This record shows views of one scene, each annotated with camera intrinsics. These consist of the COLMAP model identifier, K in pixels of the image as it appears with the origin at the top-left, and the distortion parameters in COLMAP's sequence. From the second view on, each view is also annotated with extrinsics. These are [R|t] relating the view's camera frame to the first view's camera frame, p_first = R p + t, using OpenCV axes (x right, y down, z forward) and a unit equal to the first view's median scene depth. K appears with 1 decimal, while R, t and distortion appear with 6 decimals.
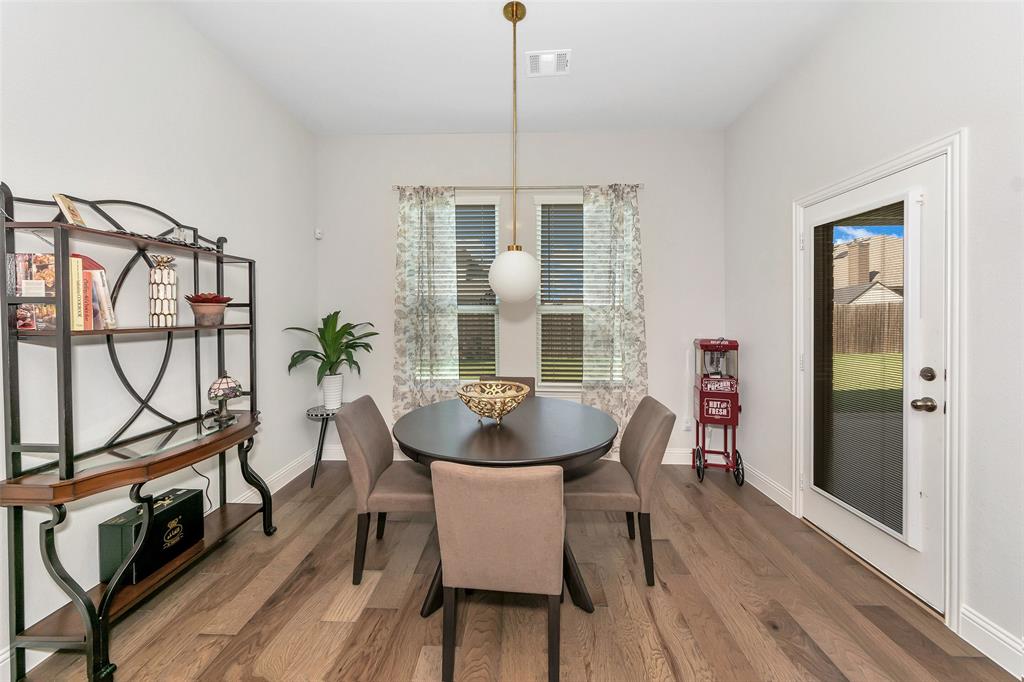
lens RADIAL K [[363.9, 0, 507.4], [0, 363.9, 319.2], [0, 0, 1]] dist [-0.000856, -0.000242]
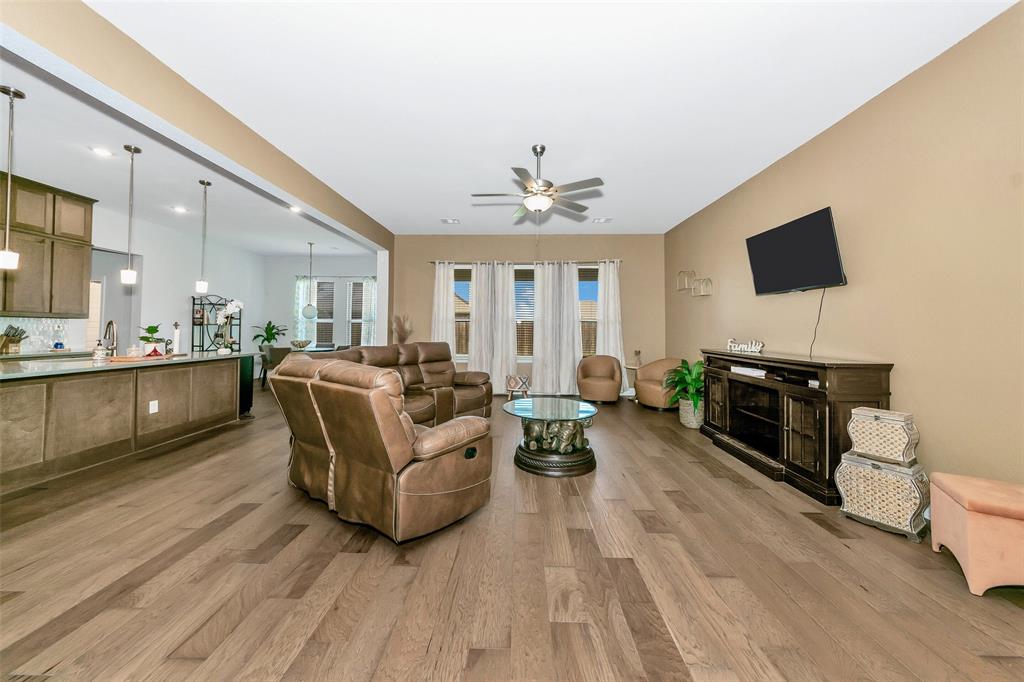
lens RADIAL K [[367.9, 0, 512.0], [0, 367.9, 323.2], [0, 0, 1]] dist [0.000638, 0.000054]
pose [[0.999880, 0.013601, 0.007480, 2.142386], [-0.013411, 0.999601, -0.024841, 0.063706], [-0.007815, 0.024737, 0.999663, -2.905252]]
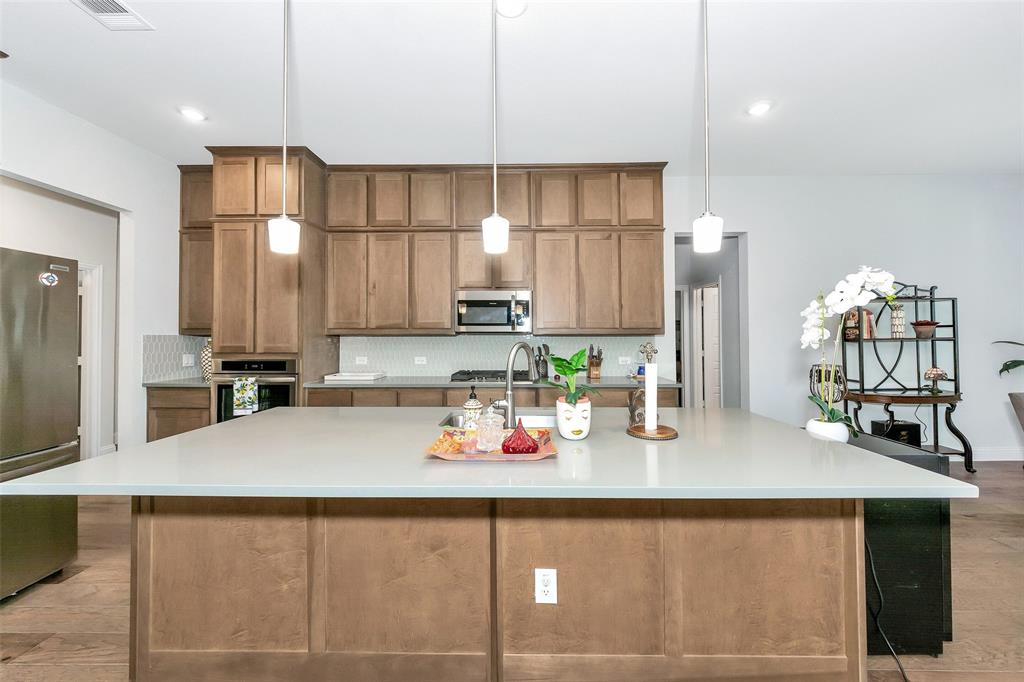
lens RADIAL K [[371.8, 0, 510.8], [0, 371.8, 331.1], [0, 0, 1]] dist [-0.006719, -0.000091]
pose [[0.006101, -0.014702, -0.999873, 1.015280], [-0.004544, 0.999881, -0.014730, 0.019712], [0.999971, 0.004633, 0.006033, -1.085687]]
